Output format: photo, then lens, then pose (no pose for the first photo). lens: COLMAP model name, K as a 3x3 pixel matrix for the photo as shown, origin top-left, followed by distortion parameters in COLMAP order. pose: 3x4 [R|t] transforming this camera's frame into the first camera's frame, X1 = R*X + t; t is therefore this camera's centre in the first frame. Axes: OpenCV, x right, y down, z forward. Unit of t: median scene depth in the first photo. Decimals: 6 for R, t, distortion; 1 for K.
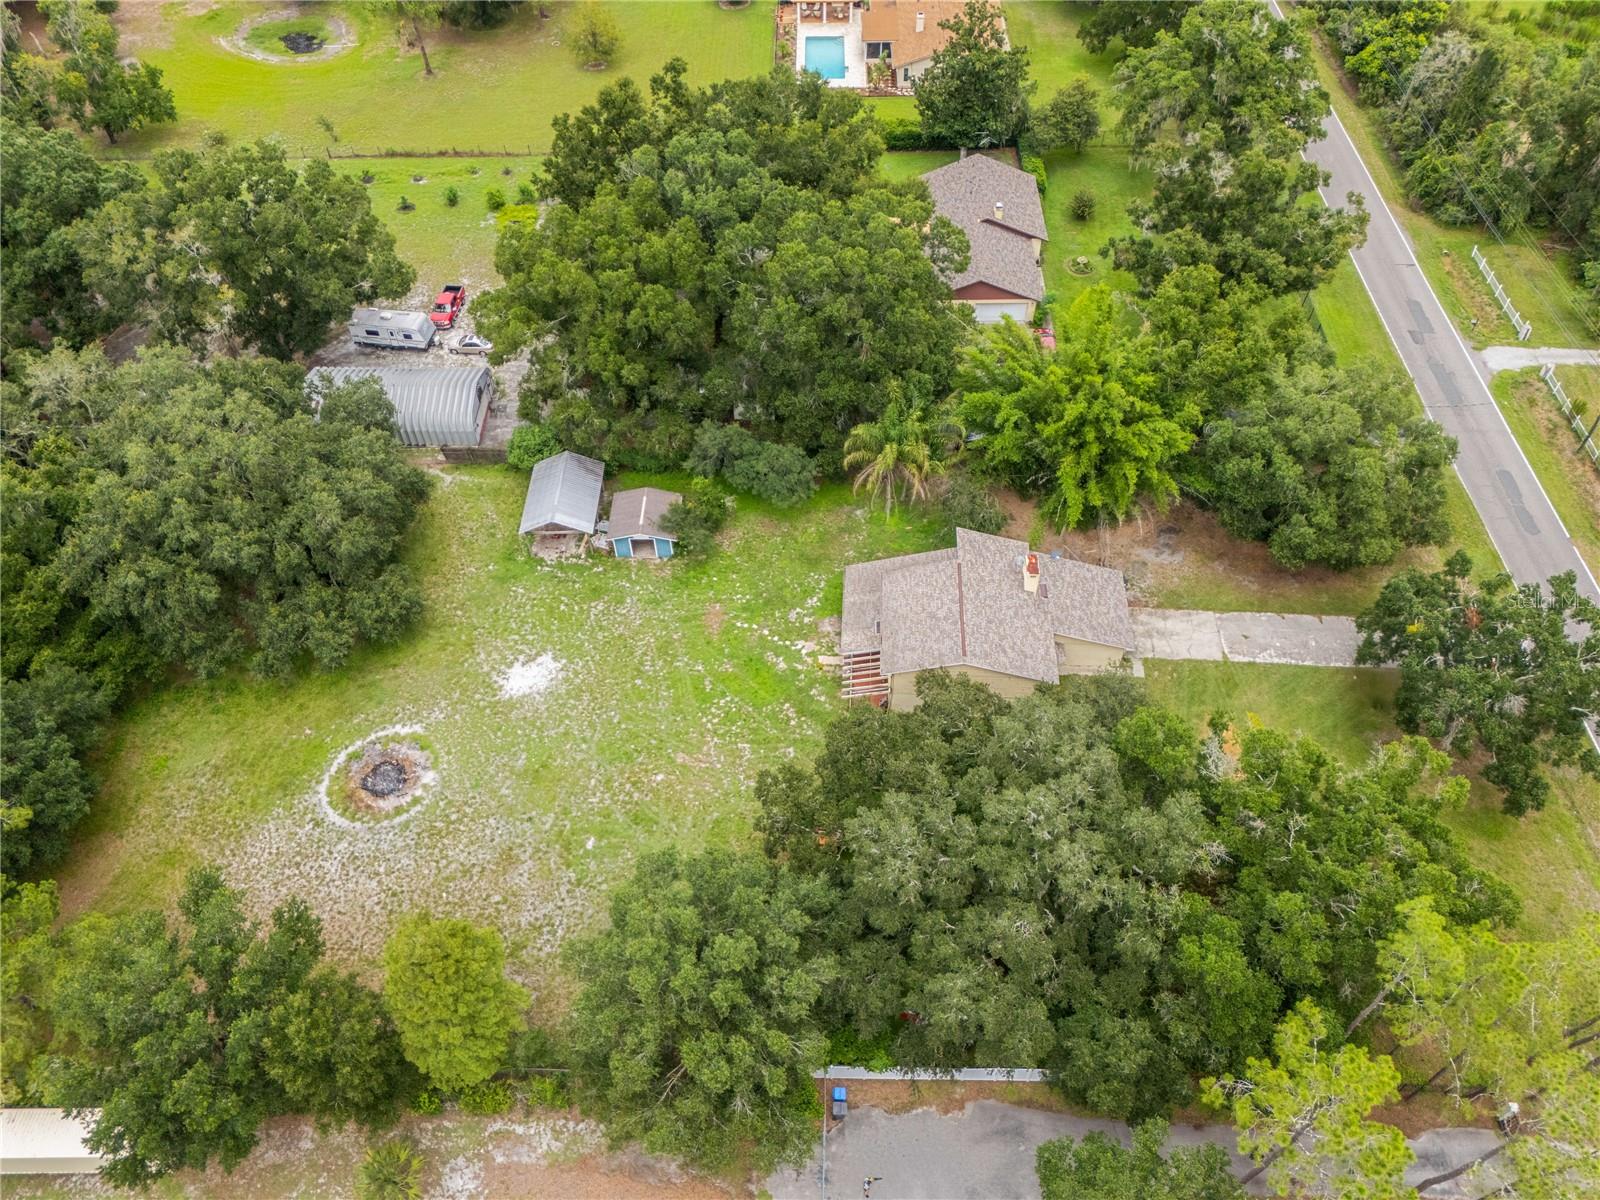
lens RADIAL K [[1182.6, 0, 800.0], [0, 1182.6, 600.0], [0, 0, 1]] dist [0.125324, -0.157589]
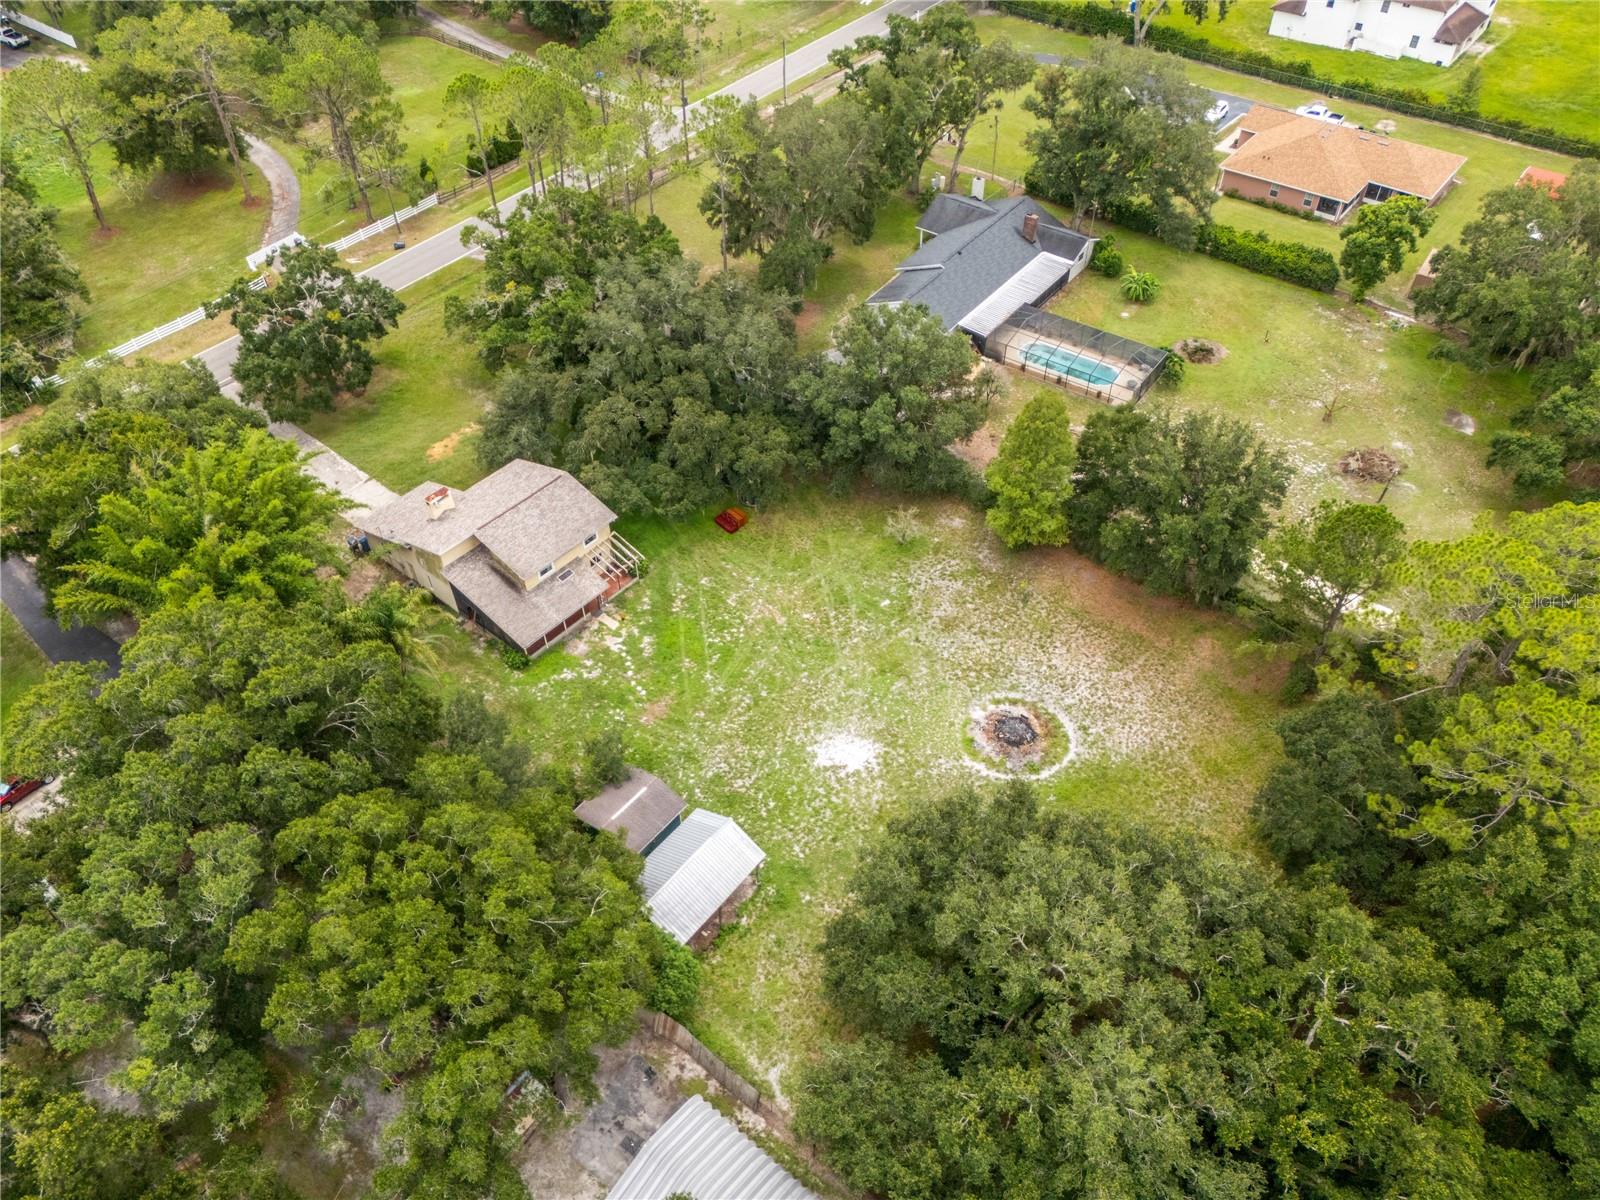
lens RADIAL K [[1169.6, 0, 800.0], [0, 1169.6, 600.0], [0, 0, 1]] dist [0.231371, -0.405913]
pose [[-0.795694, -0.408887, 0.446860, -0.596897], [0.477490, 0.030463, 0.878109, -0.826350], [-0.372660, 0.912077, 0.171000, 0.774816]]
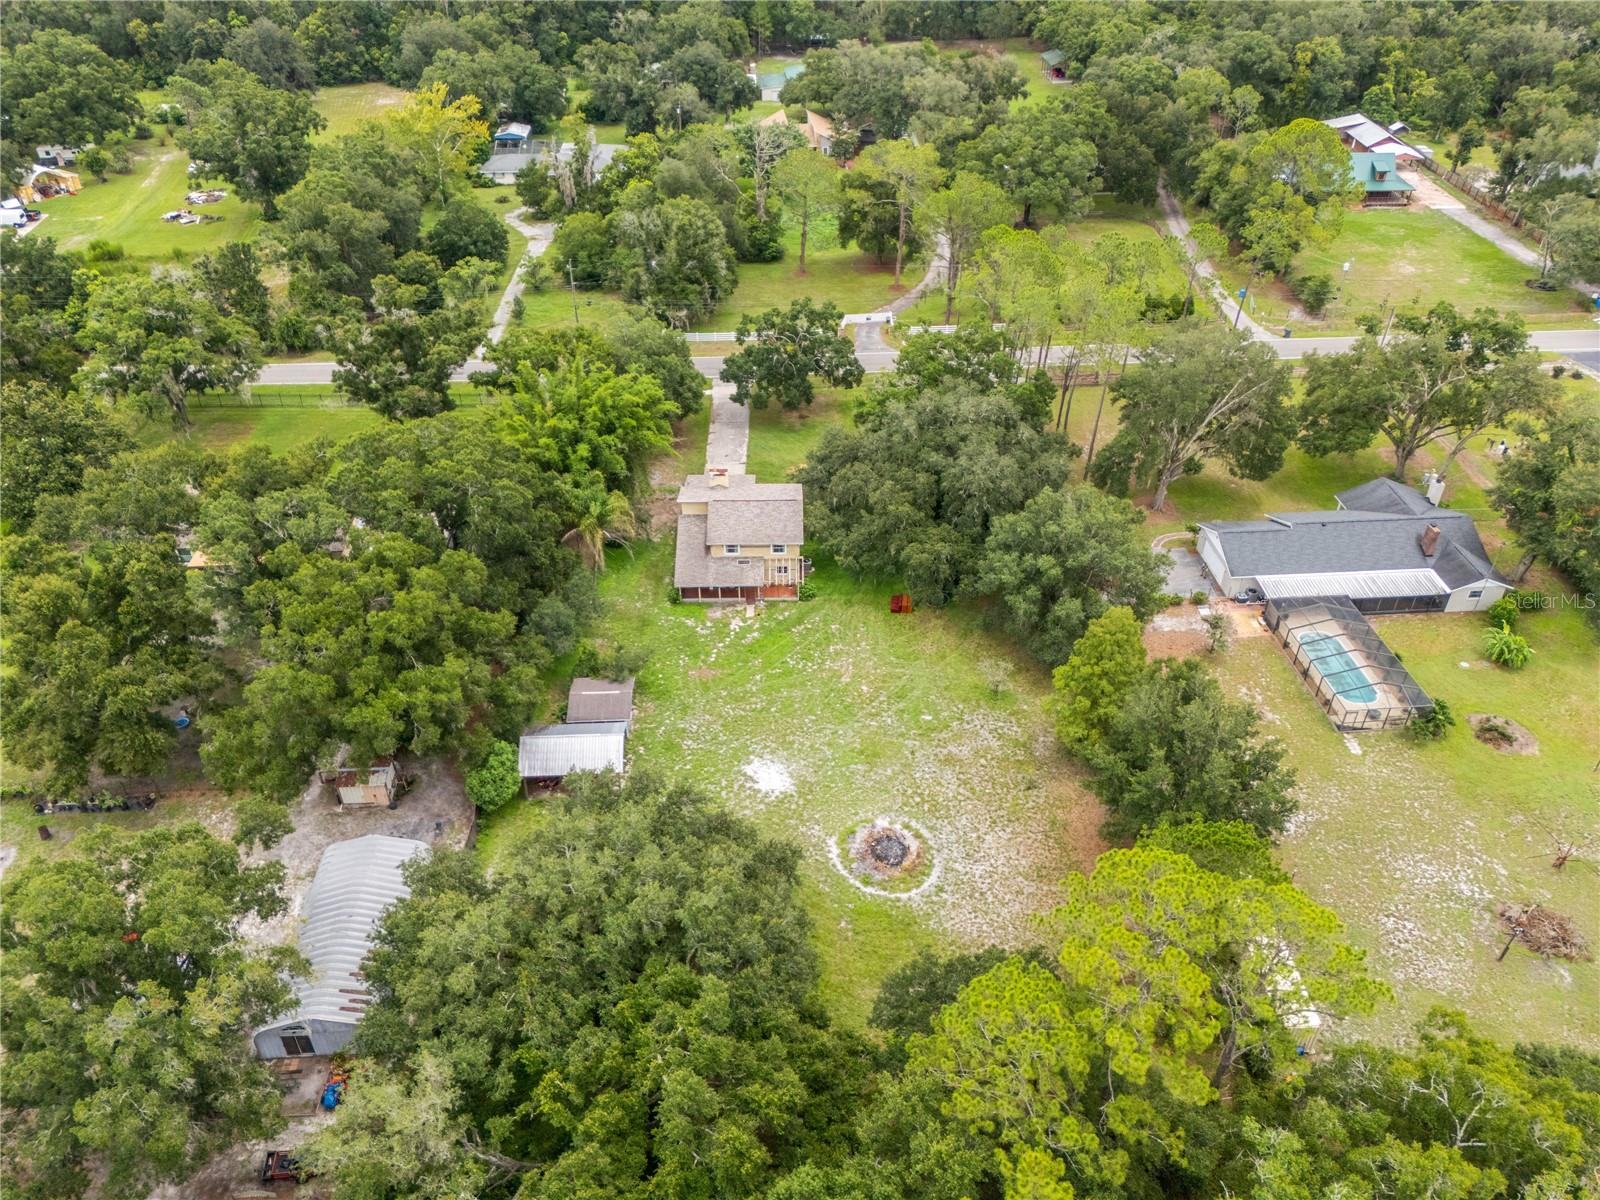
lens RADIAL K [[1143.4, 0, 800.0], [0, 1143.4, 600.0], [0, 0, 1]] dist [0.110145, 0.000101]
pose [[-0.064358, -0.571673, 0.817953, -1.051039], [0.760234, 0.502882, 0.411284, -0.453443], [-0.646454, 0.648305, 0.402241, 0.469856]]
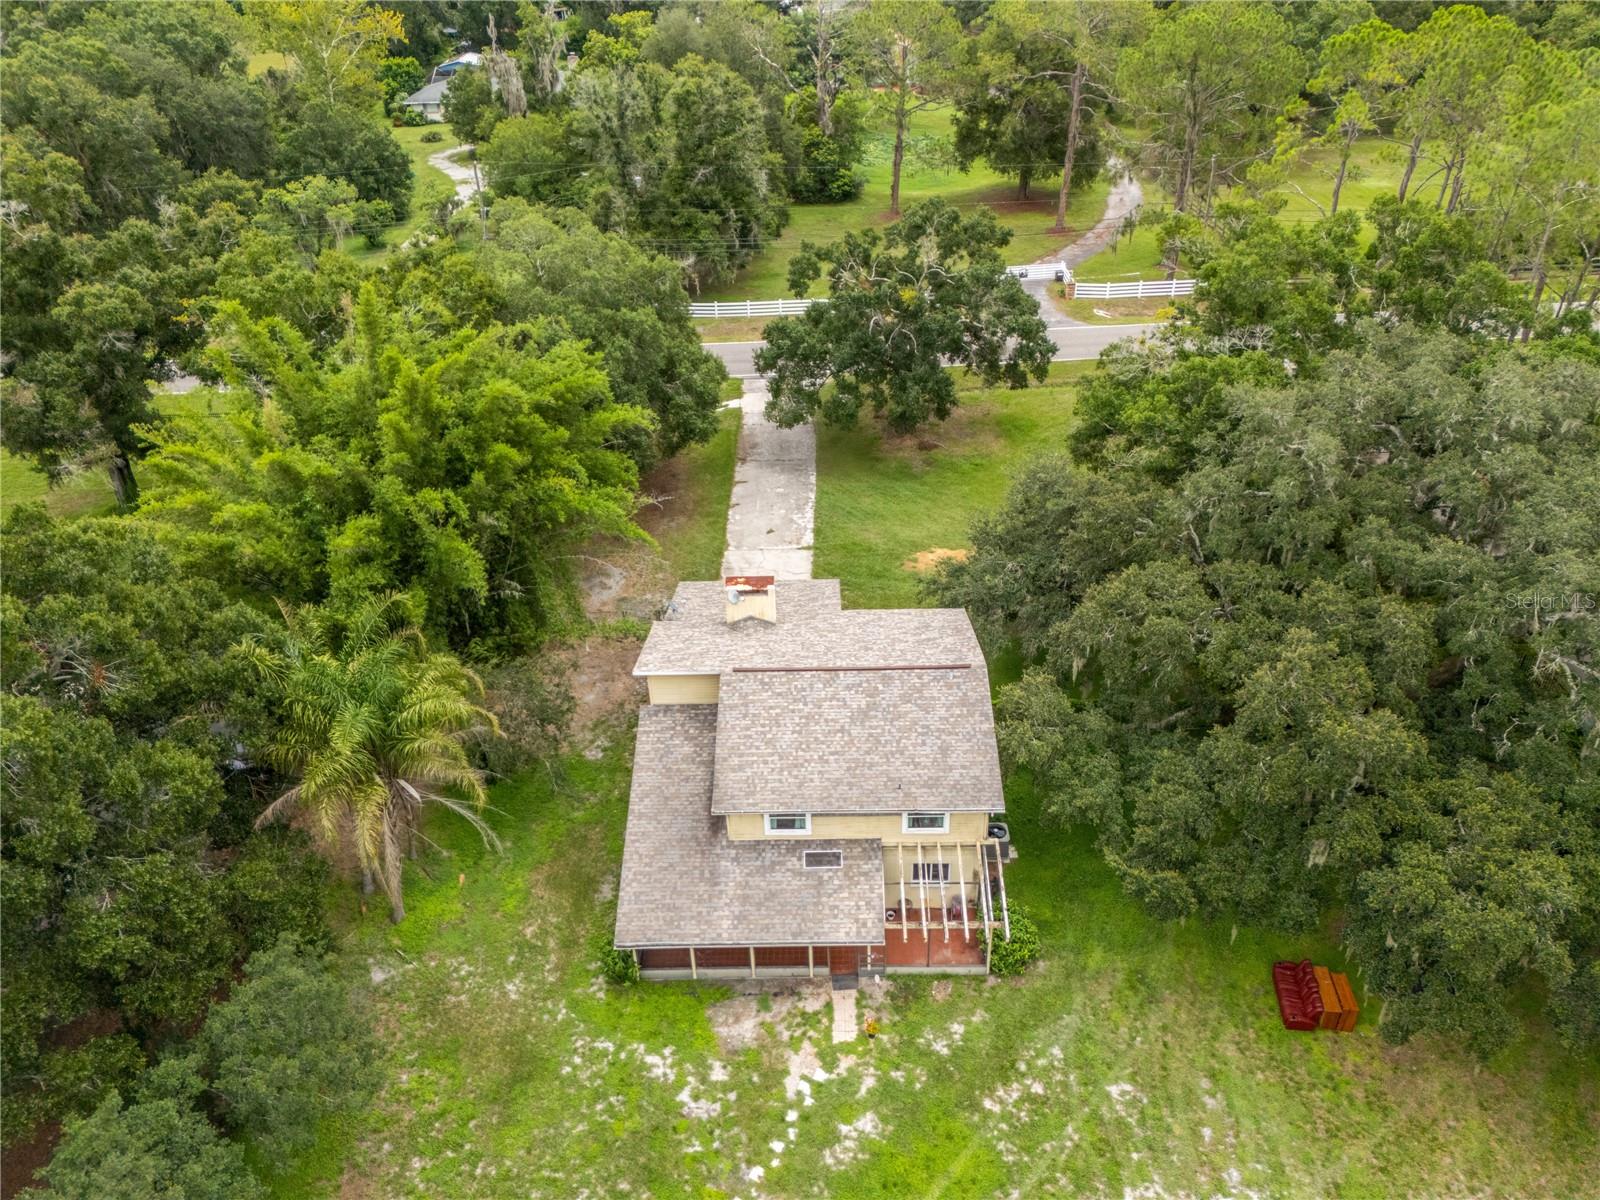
lens RADIAL K [[1182.6, 0, 800.0], [0, 1182.6, 600.0], [0, 0, 1]] dist [0.125324, -0.157589]
pose [[-0.036788, -0.534045, 0.844655, -0.272419], [0.778382, 0.514760, 0.359365, -0.205327], [-0.626712, 0.670685, 0.396754, 0.770972]]
